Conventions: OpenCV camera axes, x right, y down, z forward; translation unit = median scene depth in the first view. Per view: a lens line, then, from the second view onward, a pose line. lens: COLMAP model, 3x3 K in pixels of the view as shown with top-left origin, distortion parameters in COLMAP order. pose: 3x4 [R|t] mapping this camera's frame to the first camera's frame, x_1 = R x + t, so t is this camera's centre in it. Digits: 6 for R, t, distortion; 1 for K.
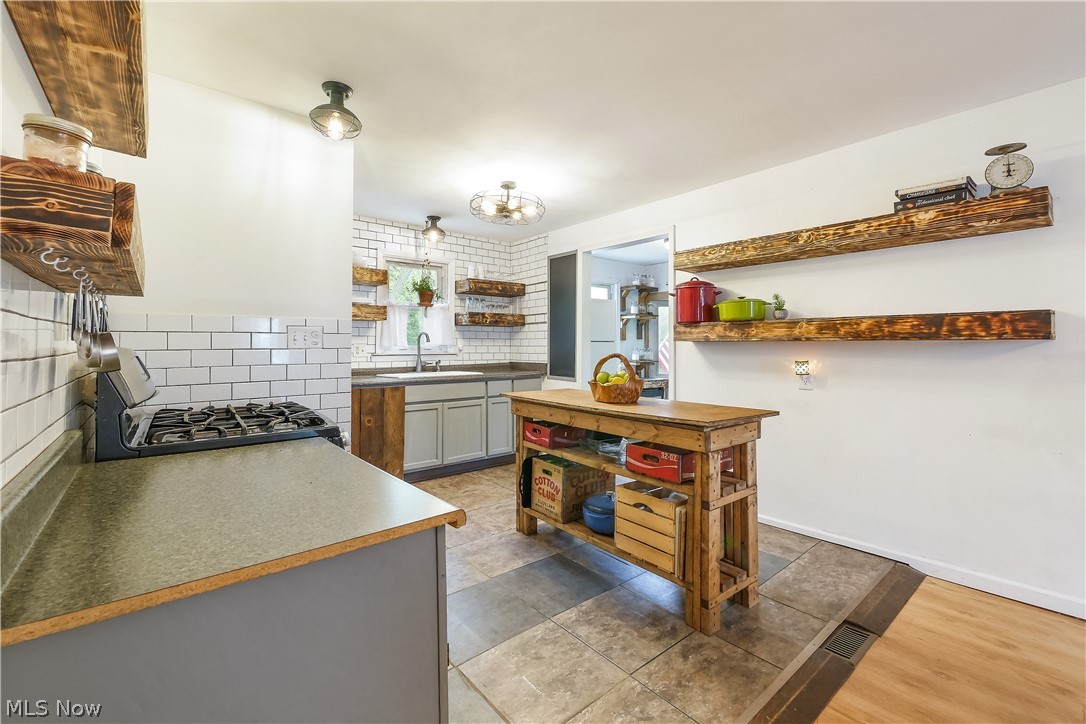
lens RADIAL K [[466.0, 0, 543.5], [0, 466.0, 339.1], [0, 0, 1]] dist [-0.001617, -0.000073]
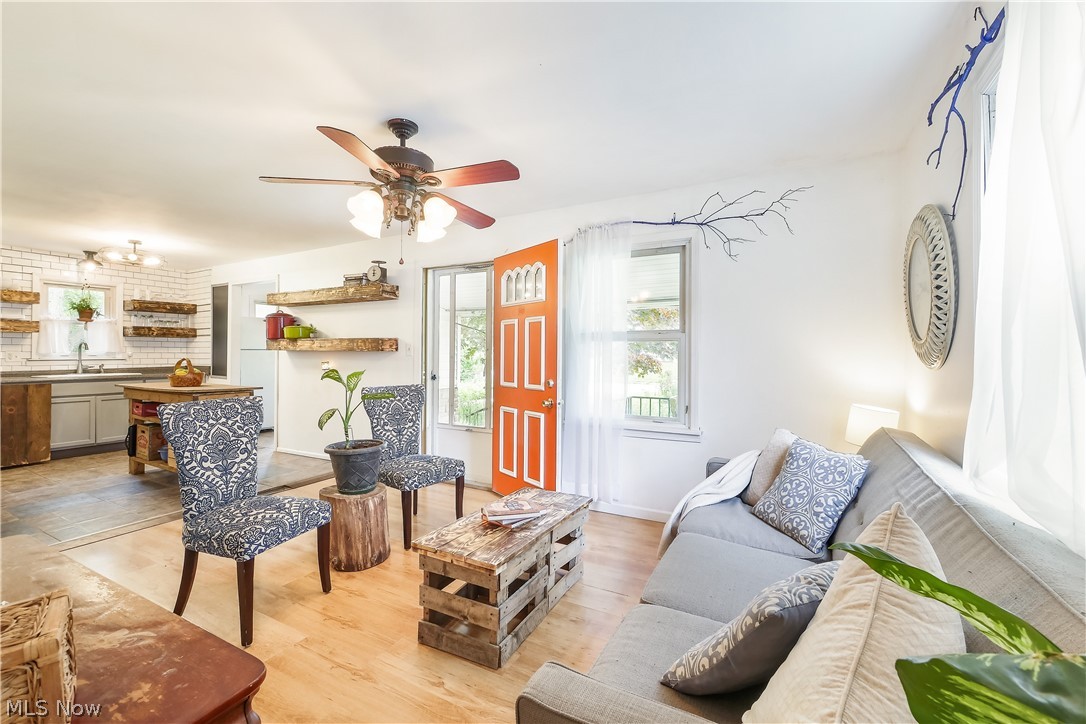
lens RADIAL K [[462.4, 0, 545.6], [0, 462.4, 354.1], [0, 0, 1]] dist [-0.003463, -0.000483]
pose [[0.930495, 0.001065, 0.366304, 0.461048], [-0.007842, 0.999825, 0.017012, -0.013200], [-0.366222, -0.018702, 0.930340, -0.630681]]
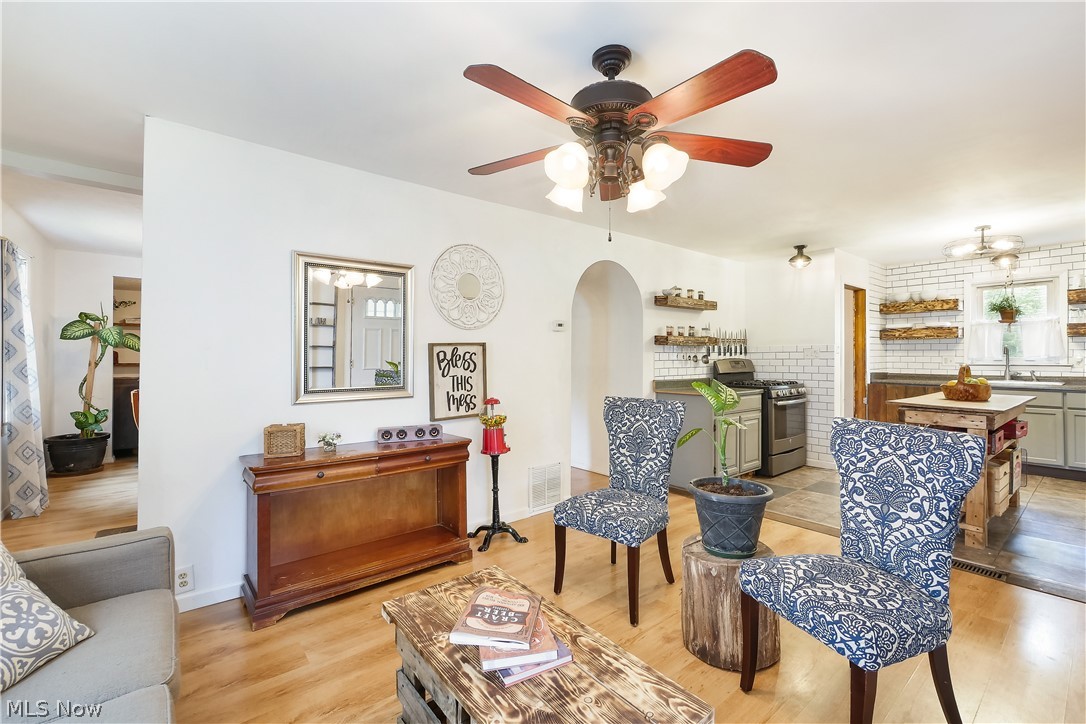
lens RADIAL K [[462.4, 0, 545.6], [0, 462.4, 354.1], [0, 0, 1]] dist [-0.003463, -0.000483]
pose [[-0.014954, -0.005509, -0.999873, 0.912850], [0.016650, 0.999845, -0.005758, -0.006160], [0.999750, -0.016734, -0.014860, -0.115716]]
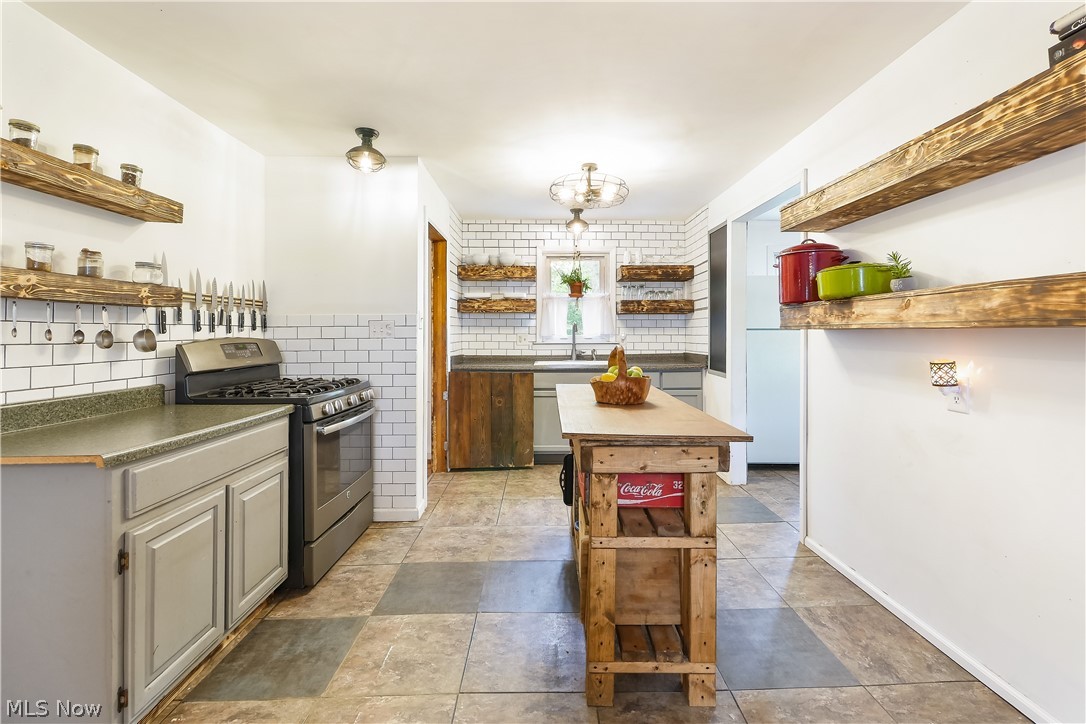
lens RADIAL K [[468.0, 0, 547.5], [0, 468.0, 329.8], [0, 0, 1]] dist [-0.003674, -0.000373]
pose [[0.779792, -0.006821, -0.626002, 0.356911], [0.010675, 0.999940, 0.002402, -0.000619], [0.625948, -0.008556, 0.779818, 0.154008]]
